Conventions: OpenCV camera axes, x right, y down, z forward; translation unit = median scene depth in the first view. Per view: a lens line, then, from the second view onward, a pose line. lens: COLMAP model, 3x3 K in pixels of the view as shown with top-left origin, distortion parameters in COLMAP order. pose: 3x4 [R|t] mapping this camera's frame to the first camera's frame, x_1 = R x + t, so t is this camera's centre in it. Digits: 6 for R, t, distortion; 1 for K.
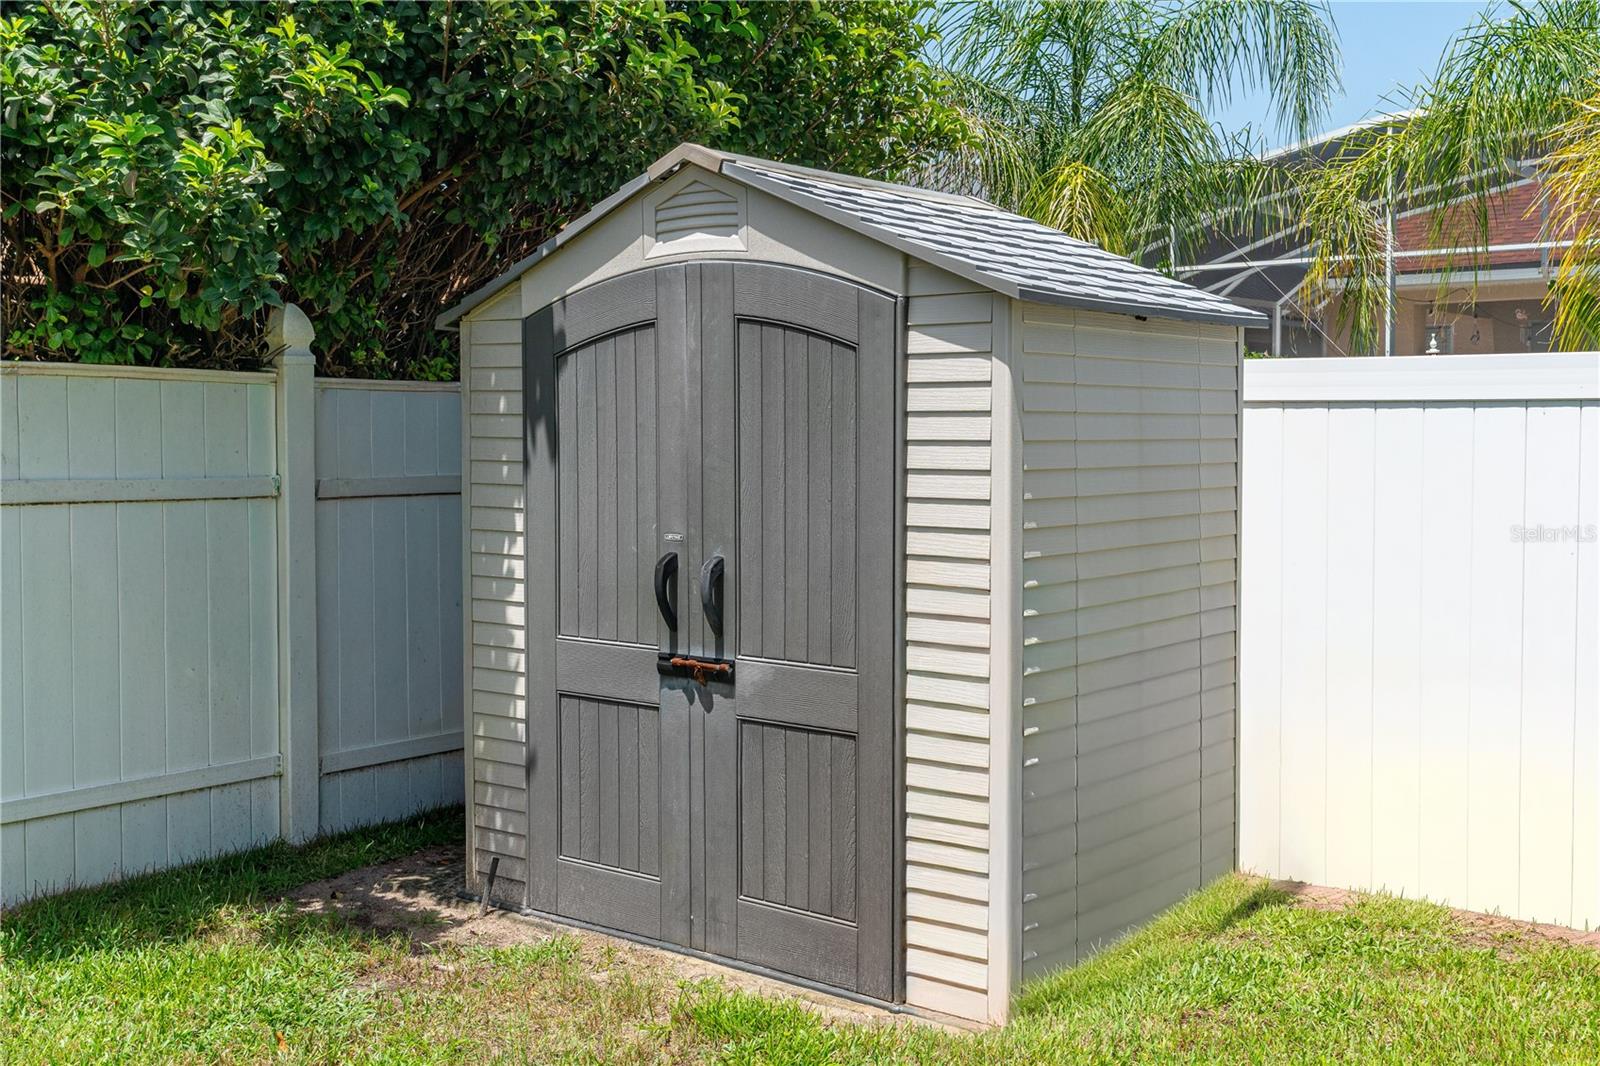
lens RADIAL K [[1700.3, 0, 799.2], [0, 1700.3, 529.2], [0, 0, 1]] dist [-0.005447, 0.000000]
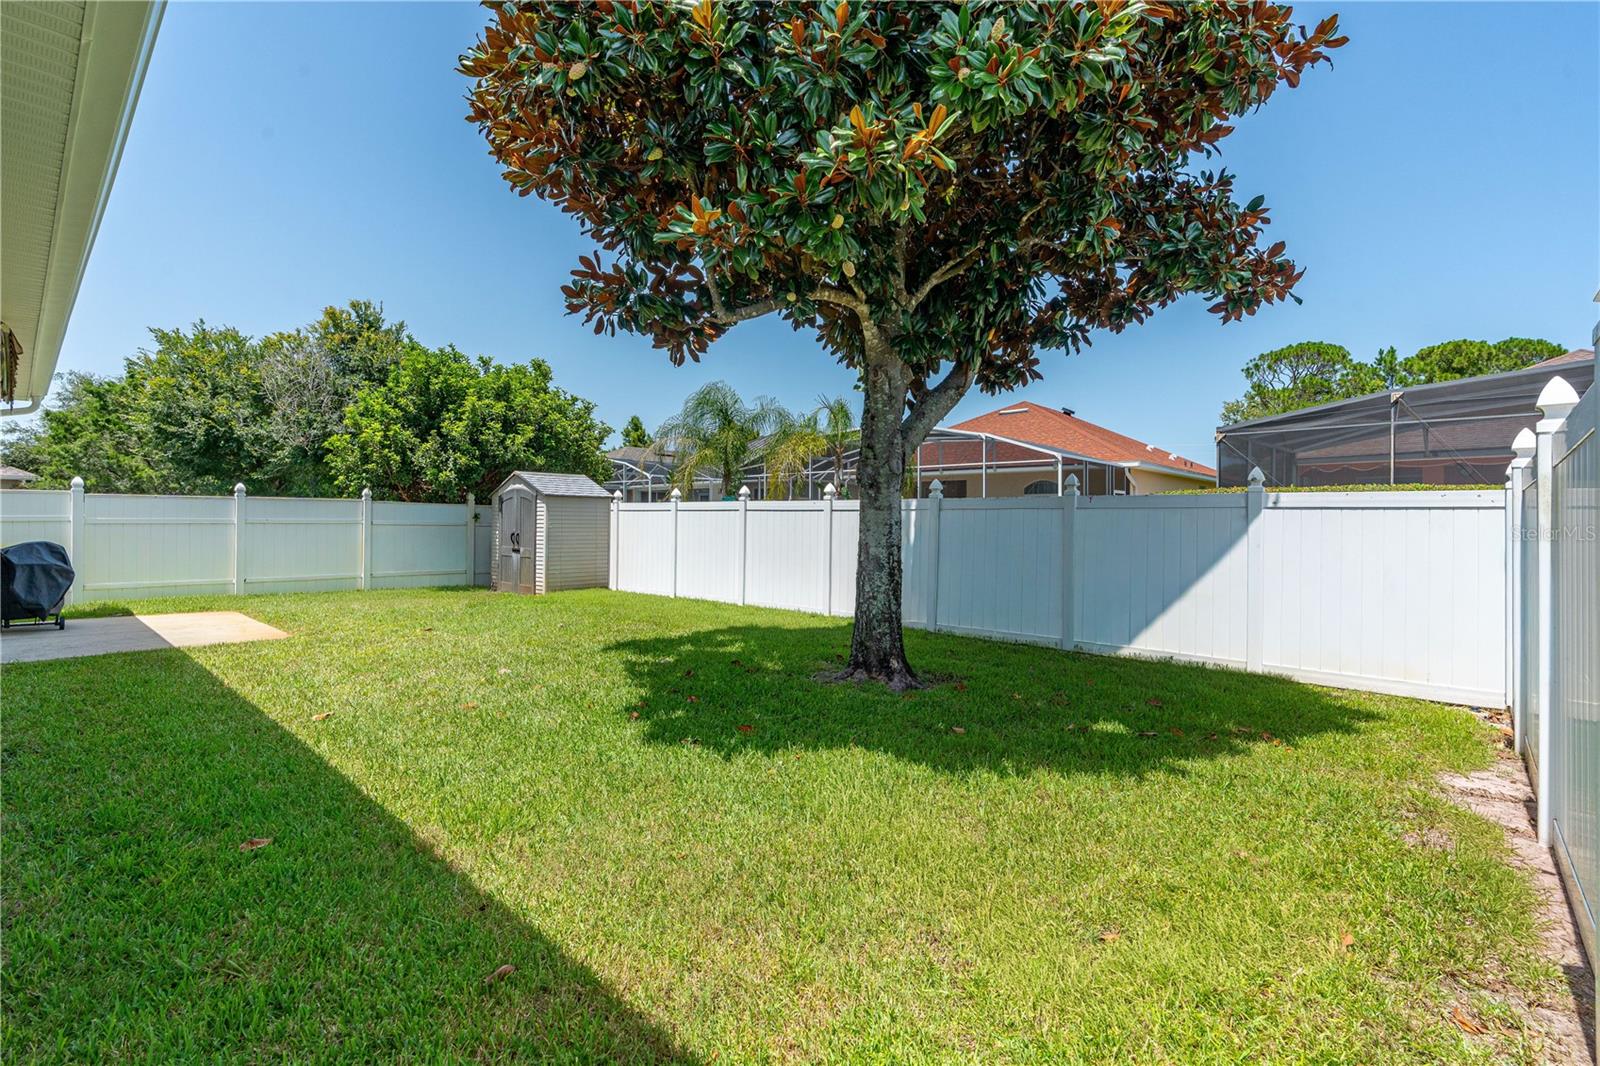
lens RADIAL K [[733.6, 0, 801.8], [0, 733.6, 524.9], [0, 0, 1]] dist [-0.003523, 0.000288]
pose [[0.996992, 0.009924, -0.076865, 1.213894], [-0.014631, 0.998035, -0.060927, 0.138263], [0.076109, 0.061868, 0.995178, -1.685385]]
